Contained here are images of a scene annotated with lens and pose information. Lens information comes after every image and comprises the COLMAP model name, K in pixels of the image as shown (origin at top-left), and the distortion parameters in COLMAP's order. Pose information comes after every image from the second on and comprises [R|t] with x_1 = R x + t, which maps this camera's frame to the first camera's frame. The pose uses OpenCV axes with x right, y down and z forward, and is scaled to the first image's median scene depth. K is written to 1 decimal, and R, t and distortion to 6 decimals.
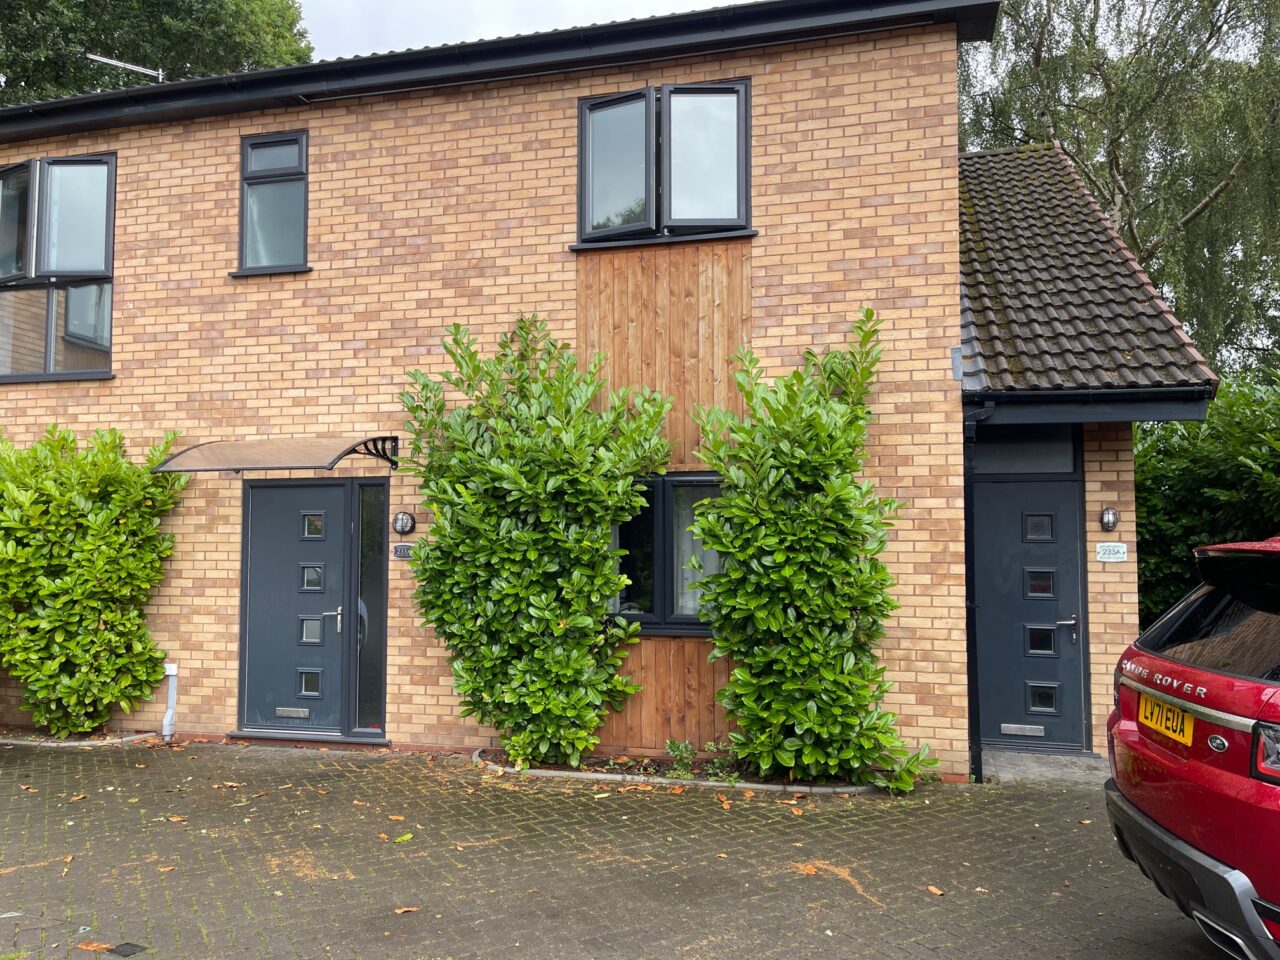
lens RADIAL K [[971.3, 0, 639.5], [0, 971.3, 479.5], [0, 0, 1]] dist [0.002428, 0.000011]
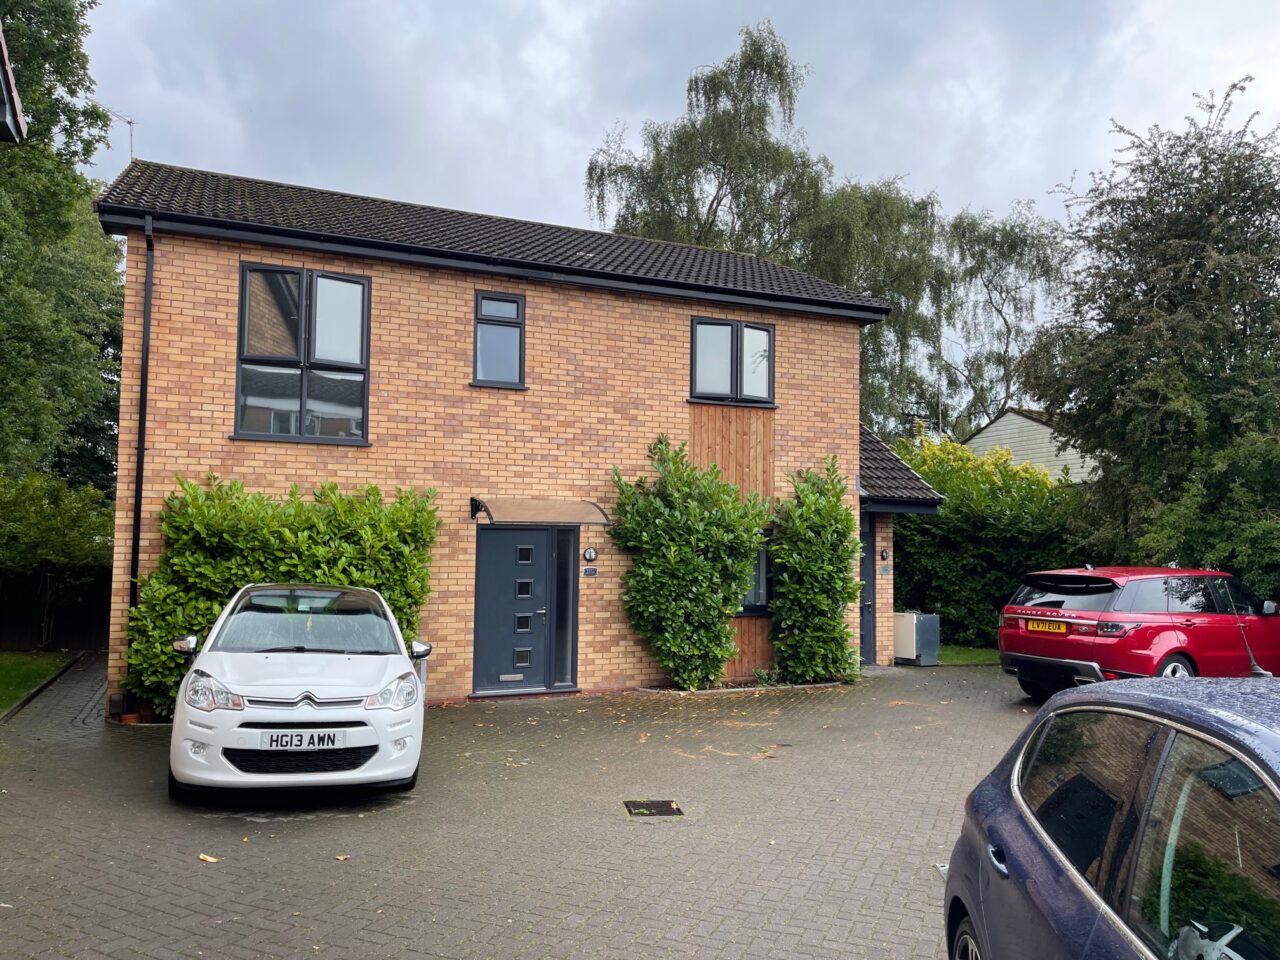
lens RADIAL K [[971.3, 0, 640.3], [0, 971.3, 482.1], [0, 0, 1]] dist [0.002428, 0.000011]
pose [[0.786639, 0.049061, 0.615461, -1.171401], [-0.045539, 0.998733, -0.021409, -0.045060], [-0.615732, -0.011187, 0.787877, -0.332235]]
